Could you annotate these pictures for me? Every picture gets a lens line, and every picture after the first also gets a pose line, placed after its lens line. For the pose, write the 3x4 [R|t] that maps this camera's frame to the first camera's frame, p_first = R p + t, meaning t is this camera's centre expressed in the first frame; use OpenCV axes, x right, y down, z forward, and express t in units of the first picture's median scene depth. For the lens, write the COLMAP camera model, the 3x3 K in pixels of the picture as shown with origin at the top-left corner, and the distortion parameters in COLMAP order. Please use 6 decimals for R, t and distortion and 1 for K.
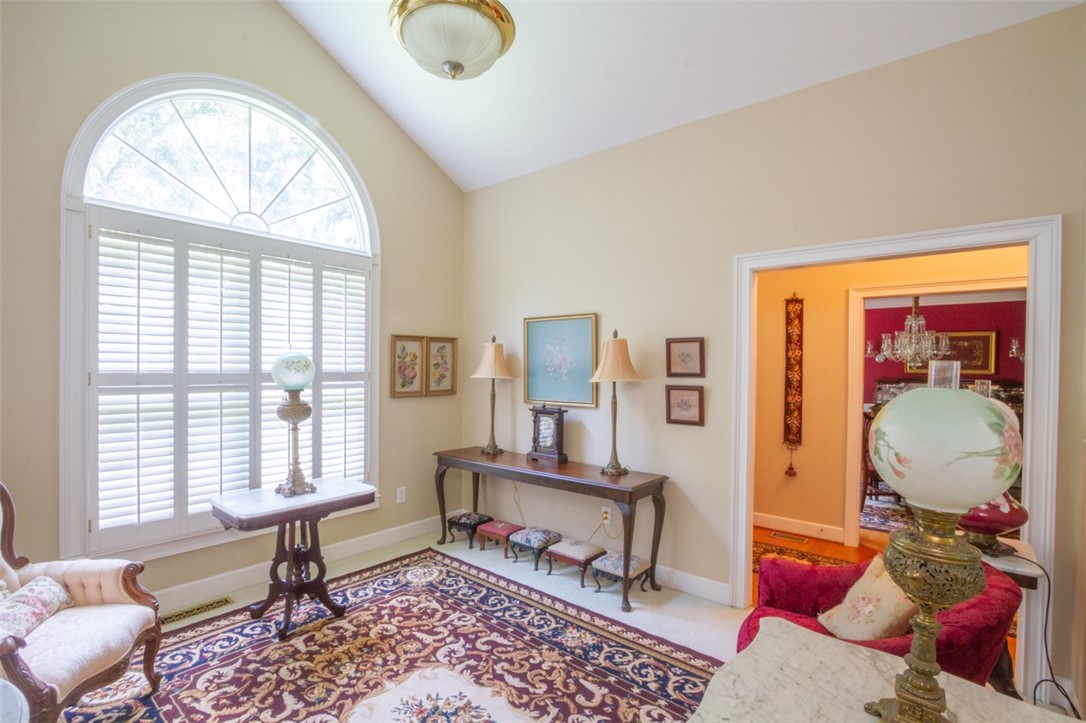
lens RADIAL K [[495.5, 0, 540.6], [0, 495.5, 365.2], [0, 0, 1]] dist [-0.002386, -0.000061]
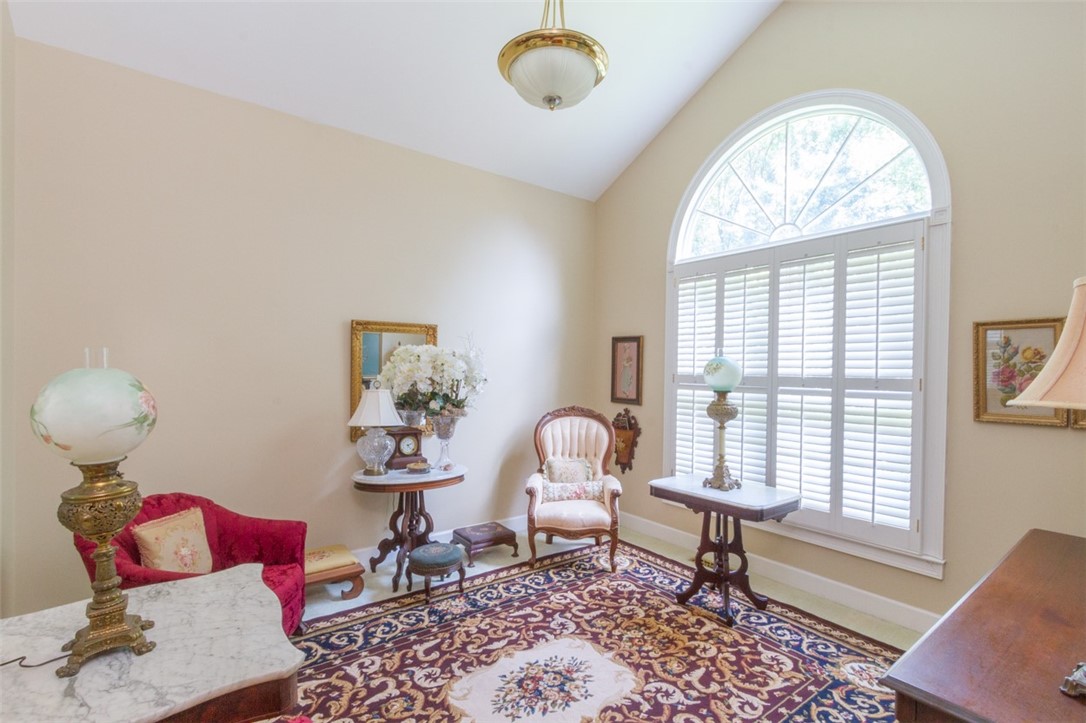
lens RADIAL K [[505.4, 0, 543.0], [0, 505.4, 361.5], [0, 0, 1]] dist [0.025777, -0.000156]
pose [[-0.205622, -0.020567, -0.978415, 0.666220], [-0.007119, 0.999784, -0.019520, 0.009228], [0.978606, 0.002951, -0.205724, 0.845701]]
